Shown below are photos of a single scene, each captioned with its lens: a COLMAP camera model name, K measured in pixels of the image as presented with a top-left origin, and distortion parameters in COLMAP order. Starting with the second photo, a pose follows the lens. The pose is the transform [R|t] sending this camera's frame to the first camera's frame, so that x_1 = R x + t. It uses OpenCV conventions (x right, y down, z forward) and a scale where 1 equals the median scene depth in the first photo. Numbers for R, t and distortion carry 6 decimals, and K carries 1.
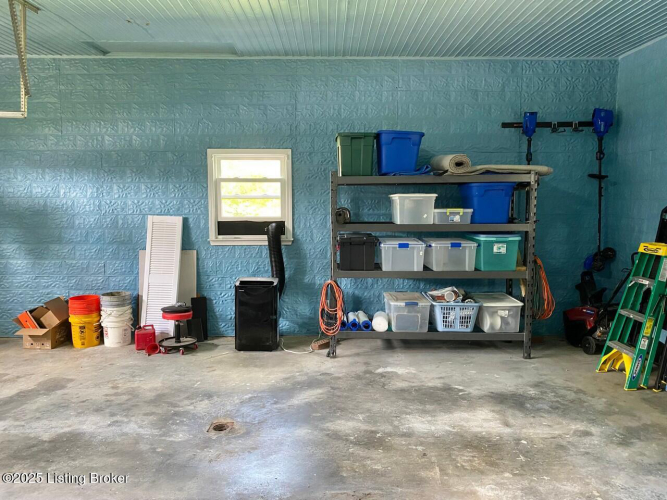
lens RADIAL K [[520.1, 0, 334.4], [0, 520.1, 249.3], [0, 0, 1]] dist [0.014872, -0.016950]
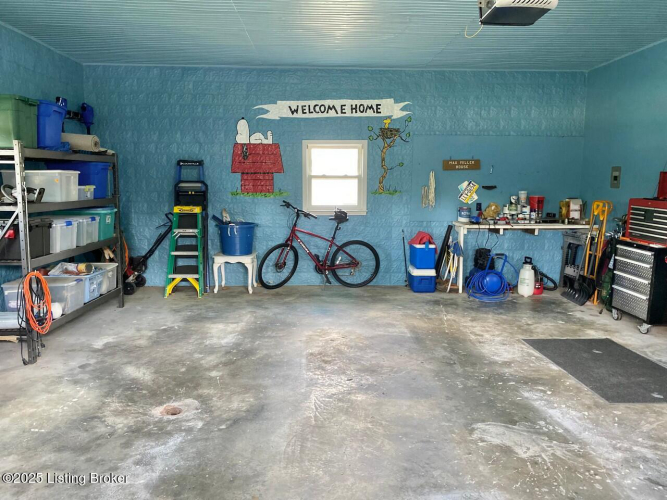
lens RADIAL K [[520.1, 0, 336.1], [0, 520.1, 247.5], [0, 0, 1]] dist [0.014872, -0.016950]
pose [[-0.031421, -0.130324, 0.990973, -1.056533], [0.094462, 0.986638, 0.132749, -0.056502], [-0.995033, 0.097780, -0.018691, 0.627544]]
